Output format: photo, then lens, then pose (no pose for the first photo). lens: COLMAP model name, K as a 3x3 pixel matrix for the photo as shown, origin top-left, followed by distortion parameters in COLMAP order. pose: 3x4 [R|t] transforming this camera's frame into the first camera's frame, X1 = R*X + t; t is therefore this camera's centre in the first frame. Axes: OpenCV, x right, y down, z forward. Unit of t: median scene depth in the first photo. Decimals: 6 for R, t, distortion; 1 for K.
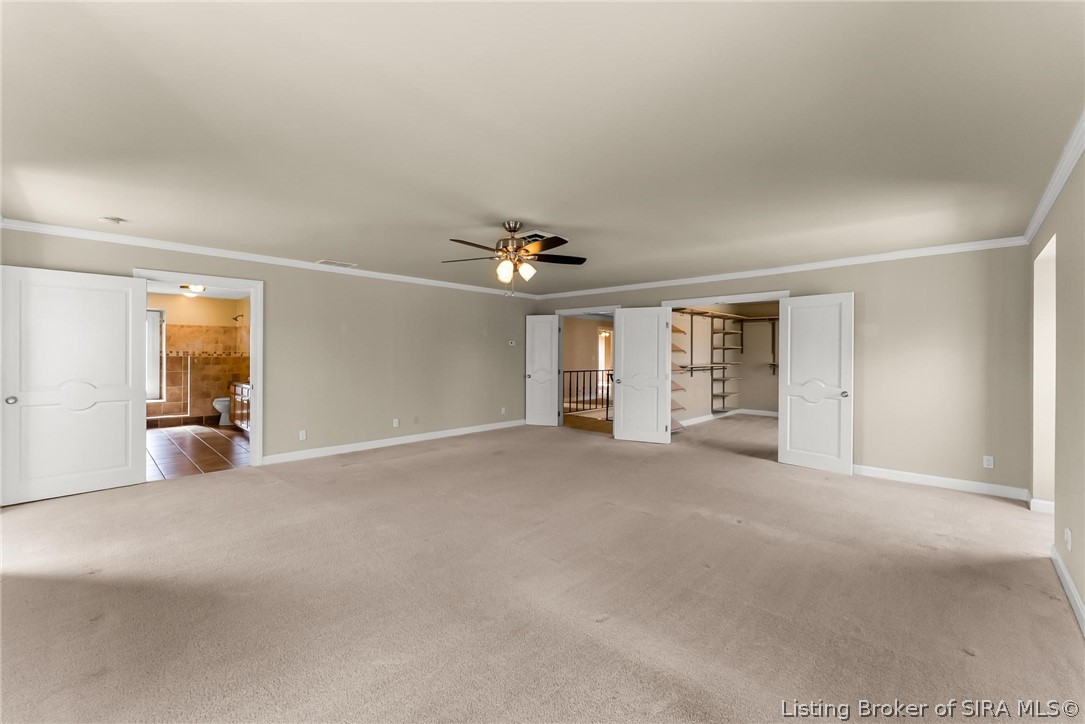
lens RADIAL K [[437.2, 0, 542.5], [0, 437.2, 362.0], [0, 0, 1]] dist [-0.000476, -0.000010]
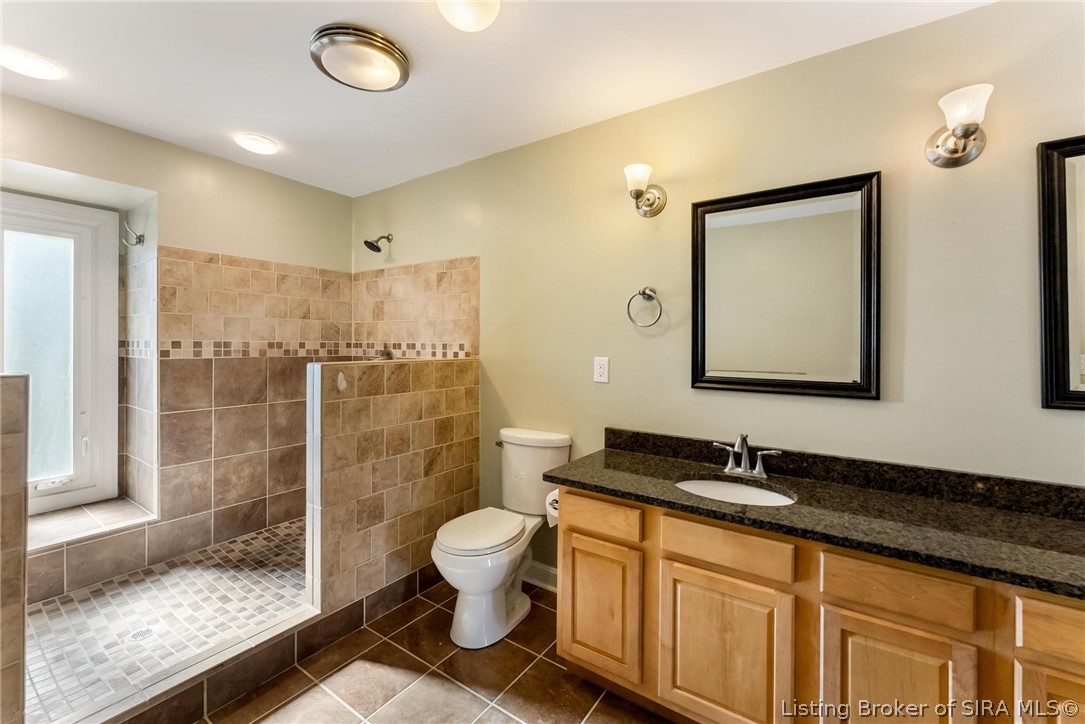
lens RADIAL K [[441.4, 0, 540.3], [0, 441.4, 352.1], [0, 0, 1]] dist [0.000206, 0.000209]
pose [[0.986903, -0.003007, 0.161289, -0.630525], [0.002751, 0.999995, 0.001811, -0.016829], [-0.161294, -0.001344, 0.986906, 0.643735]]
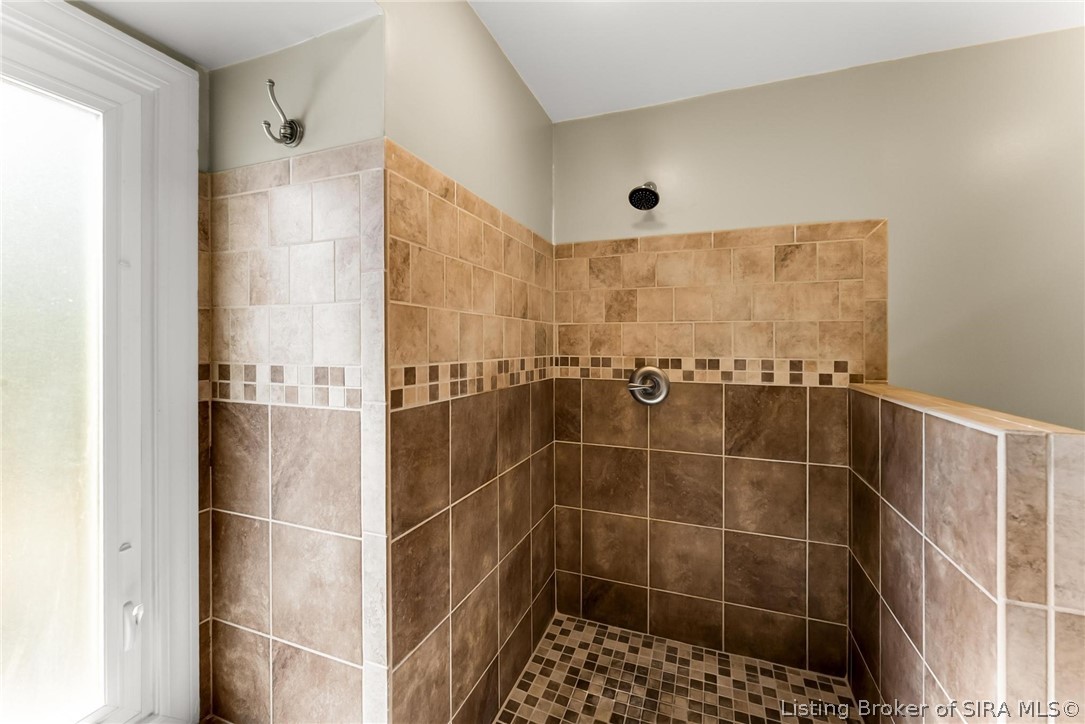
lens RADIAL K [[441.4, 0, 540.3], [0, 441.4, 352.1], [0, 0, 1]] dist [0.000206, 0.000209]
pose [[0.920984, -0.011946, 0.389417, -0.826605], [0.011269, 0.999928, 0.004023, -0.028259], [-0.389437, 0.000683, 0.921053, 0.829974]]
